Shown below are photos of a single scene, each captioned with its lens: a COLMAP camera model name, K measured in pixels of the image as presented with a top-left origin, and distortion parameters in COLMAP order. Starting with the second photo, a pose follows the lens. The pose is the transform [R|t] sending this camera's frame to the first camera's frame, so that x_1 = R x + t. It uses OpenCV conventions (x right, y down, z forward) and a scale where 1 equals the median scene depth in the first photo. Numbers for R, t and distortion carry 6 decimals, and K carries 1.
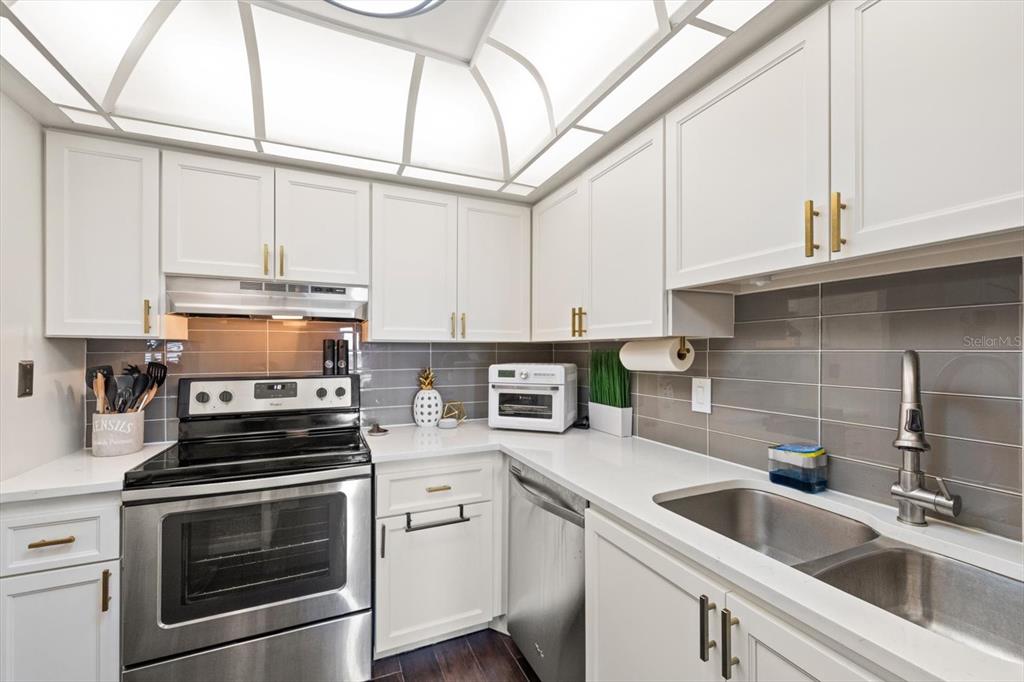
lens RADIAL K [[428.5, 0, 506.2], [0, 428.5, 351.9], [0, 0, 1]] dist [0.008210, 0.000131]
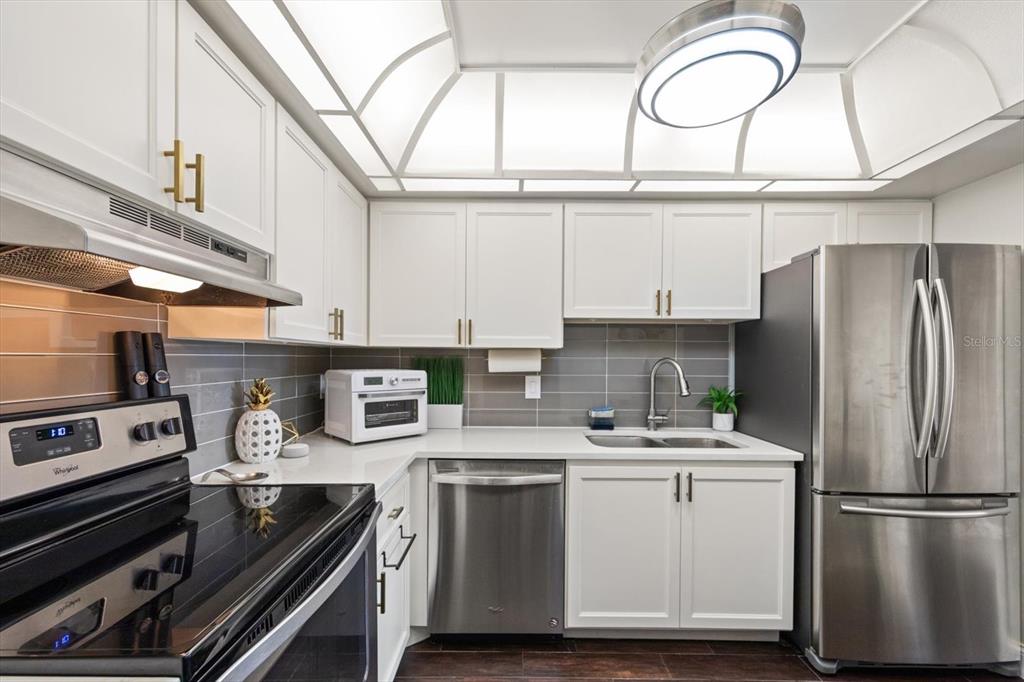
lens RADIAL K [[428.5, 0, 513.9], [0, 428.5, 363.2], [0, 0, 1]] dist [0.008210, 0.000131]
pose [[0.397720, -0.007291, 0.917478, -0.748048], [-0.005127, 0.999935, 0.010169, 0.002495], [-0.917492, -0.008749, 0.397657, 0.377305]]
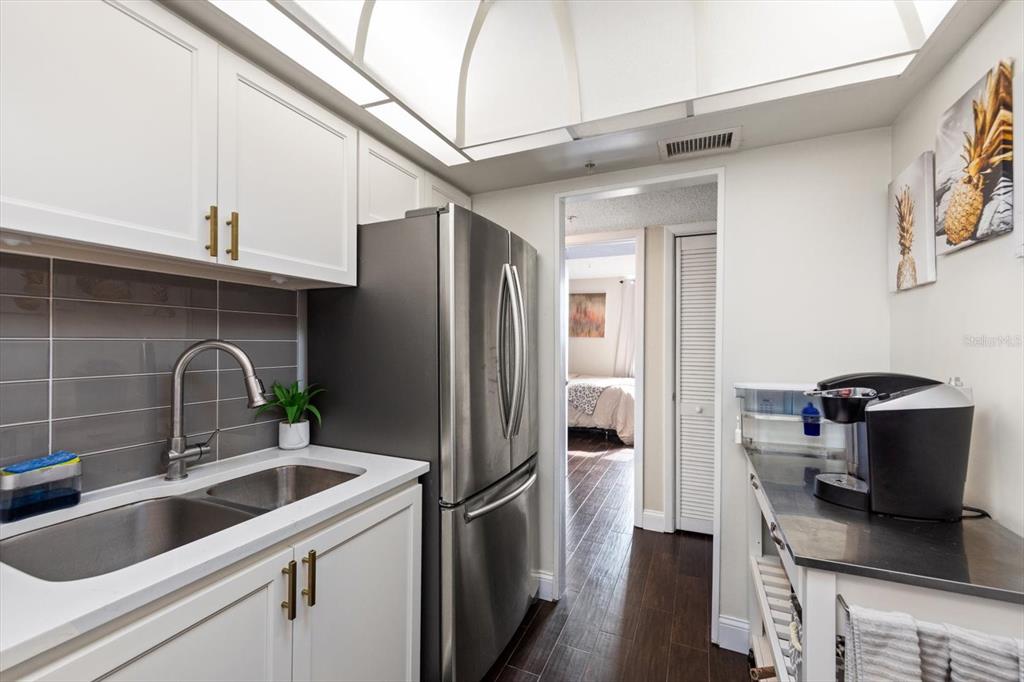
lens RADIAL K [[428.5, 0, 508.2], [0, 428.5, 342.0], [0, 0, 1]] dist [0.008210, 0.000131]
pose [[-0.666223, -0.003652, 0.745743, -0.301193], [-0.005791, 0.999983, -0.000276, -0.000475], [-0.745730, -0.004502, -0.666233, 0.550397]]
